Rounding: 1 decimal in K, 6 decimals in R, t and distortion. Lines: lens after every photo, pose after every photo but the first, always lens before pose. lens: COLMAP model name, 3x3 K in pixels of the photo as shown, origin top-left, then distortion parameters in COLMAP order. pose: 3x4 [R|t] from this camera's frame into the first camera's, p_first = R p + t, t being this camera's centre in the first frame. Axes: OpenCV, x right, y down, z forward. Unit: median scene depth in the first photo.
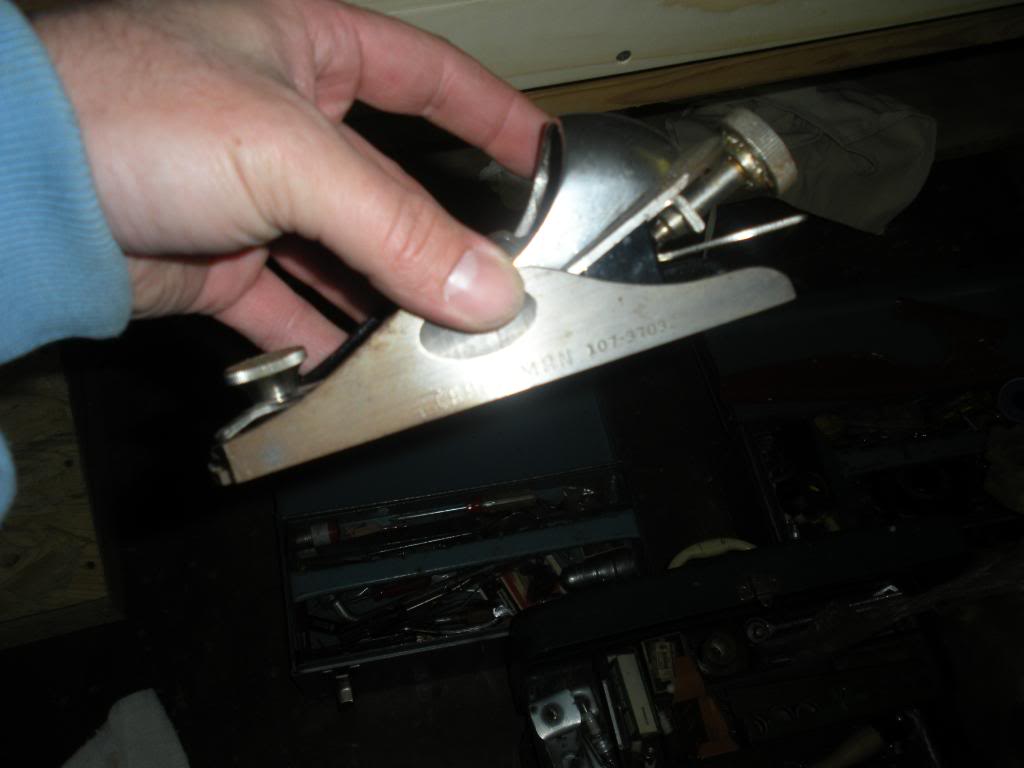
lens RADIAL K [[1071.7, 0, 515.1], [0, 1071.7, 387.1], [0, 0, 1]] dist [0.012981, 0.000000]
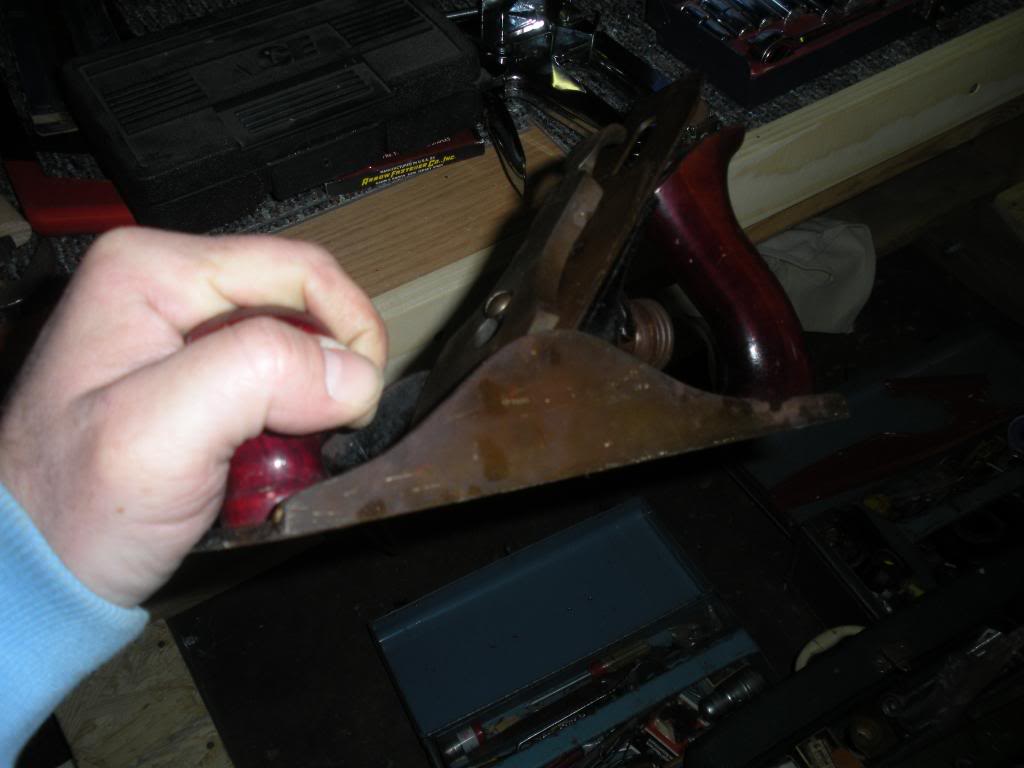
lens RADIAL K [[1071.7, 0, 508.3], [0, 1071.7, 384.1], [0, 0, 1]] dist [0.012981, 0.000000]
pose [[0.958297, -0.269901, 0.093913, -0.147925], [0.282953, 0.942199, -0.179439, 0.010516], [-0.040054, 0.198529, 0.979276, -0.087817]]
